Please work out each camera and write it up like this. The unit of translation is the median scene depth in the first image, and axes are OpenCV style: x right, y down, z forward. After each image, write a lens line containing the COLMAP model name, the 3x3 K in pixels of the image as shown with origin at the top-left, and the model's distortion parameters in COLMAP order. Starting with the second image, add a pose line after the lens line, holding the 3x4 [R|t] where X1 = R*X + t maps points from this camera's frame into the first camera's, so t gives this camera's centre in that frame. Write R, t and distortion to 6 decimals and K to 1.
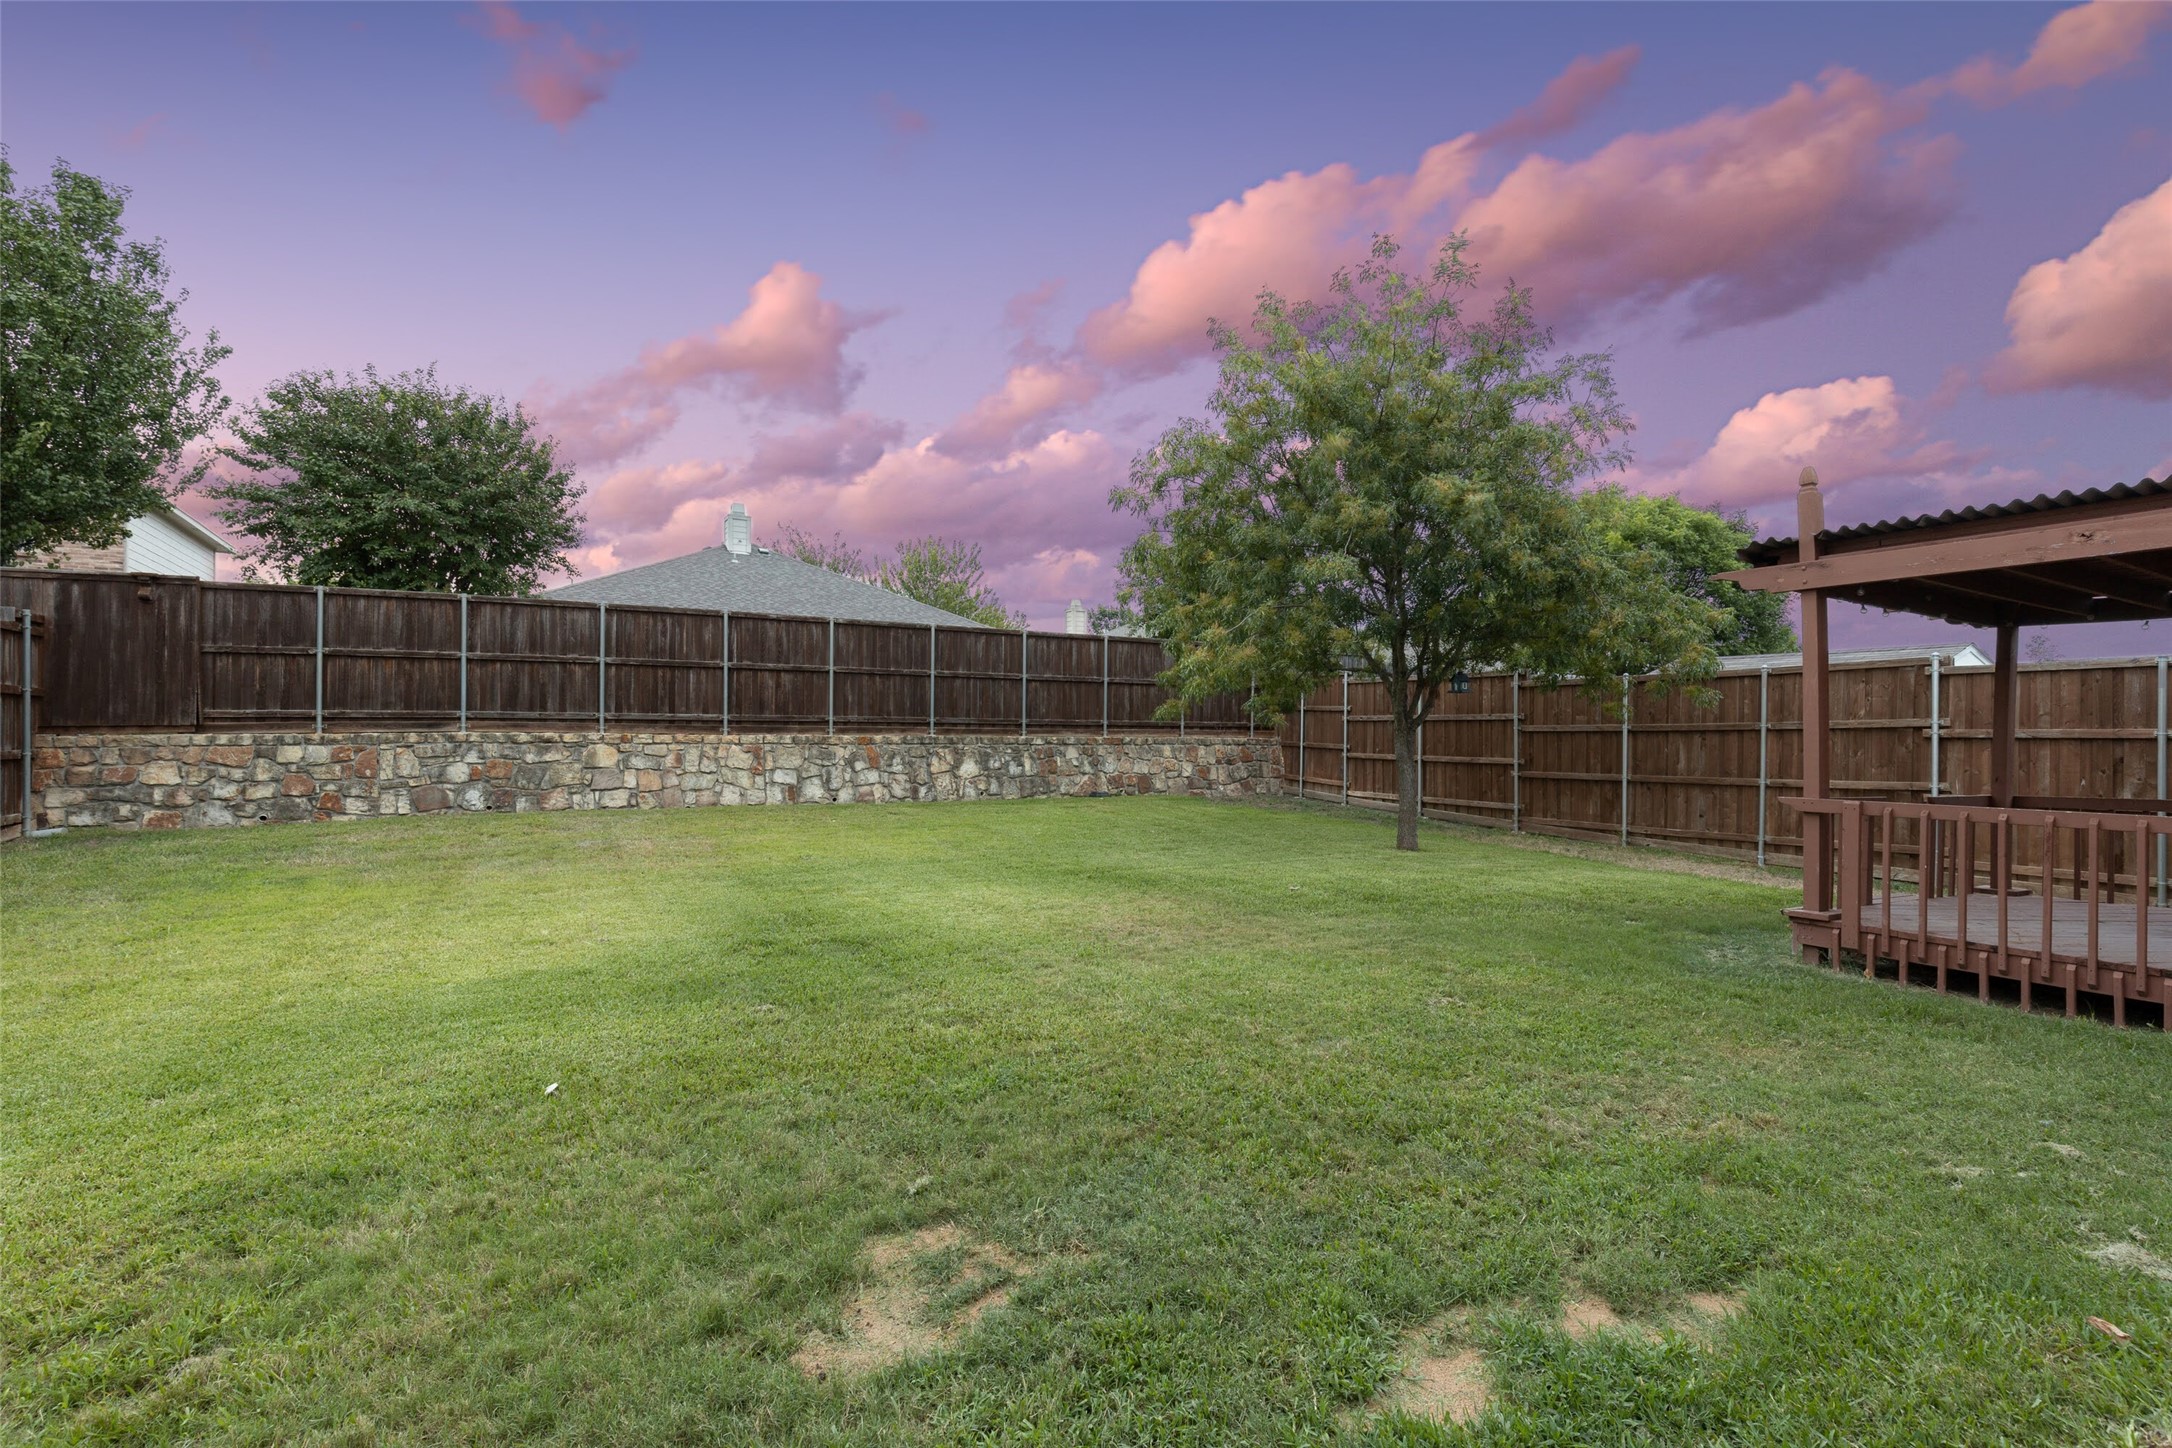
lens RADIAL K [[911.6, 0, 1089.1], [0, 911.6, 730.4], [0, 0, 1]] dist [-0.000400, -0.000020]
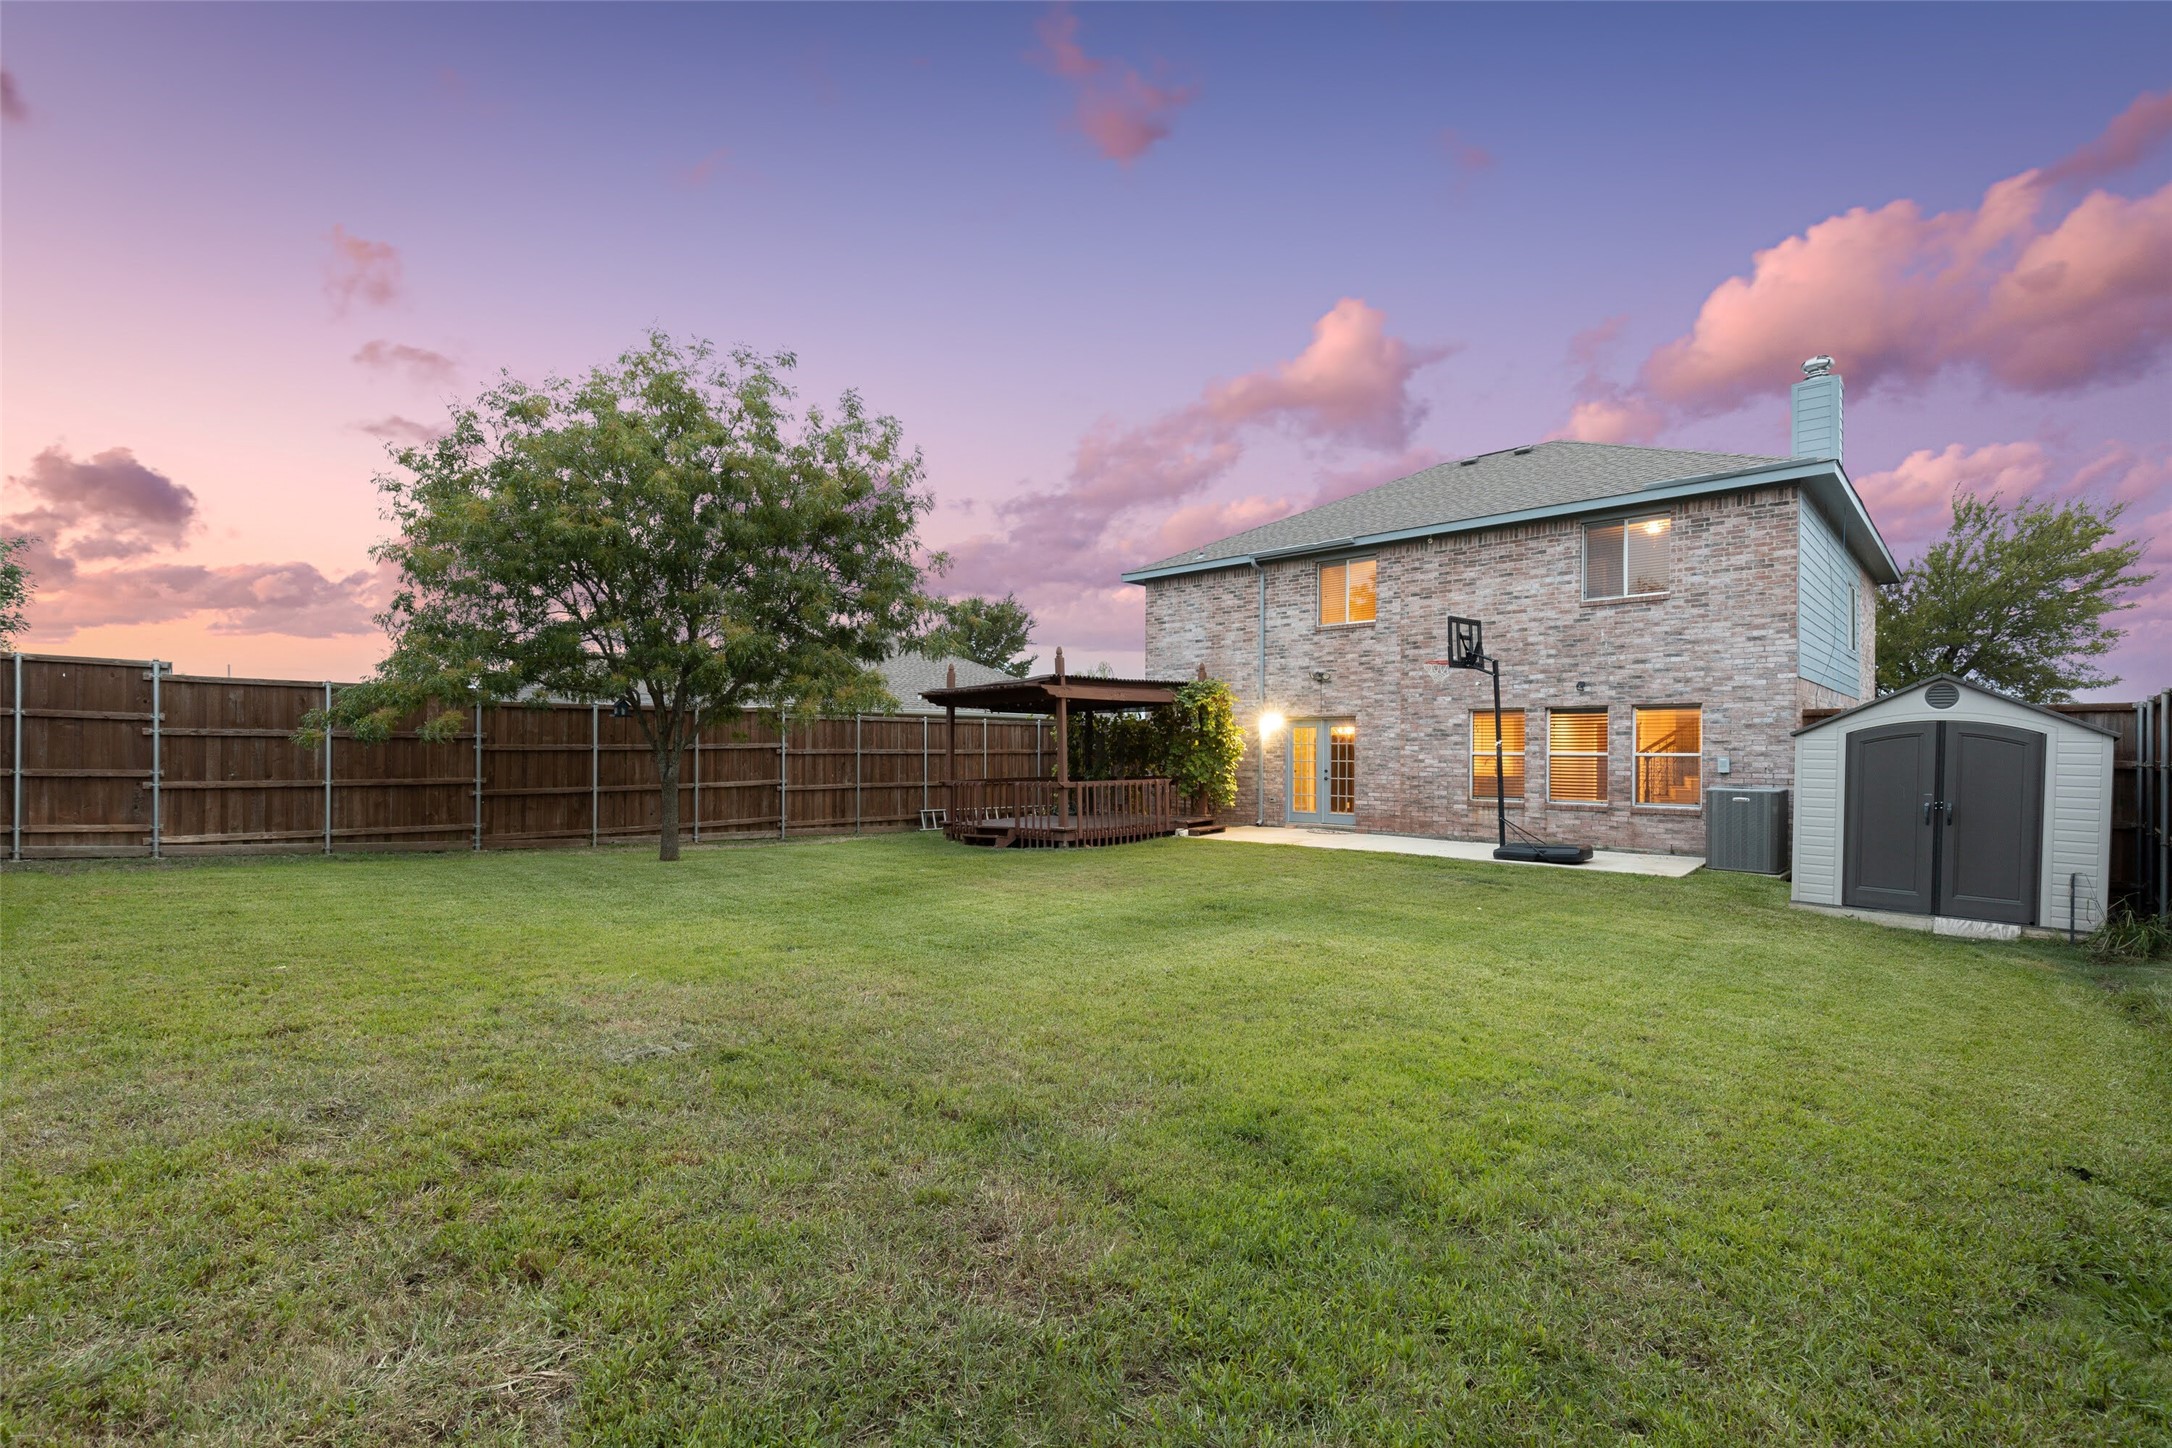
lens RADIAL K [[1002.7, 0, 1088.0], [0, 1002.7, 742.7], [0, 0, 1]] dist [0.000883, 0.000049]
pose [[-0.211126, -0.004961, 0.977446, -0.776757], [-0.010233, 0.999944, 0.002865, -0.018223], [-0.977405, -0.009397, -0.211164, 0.602921]]
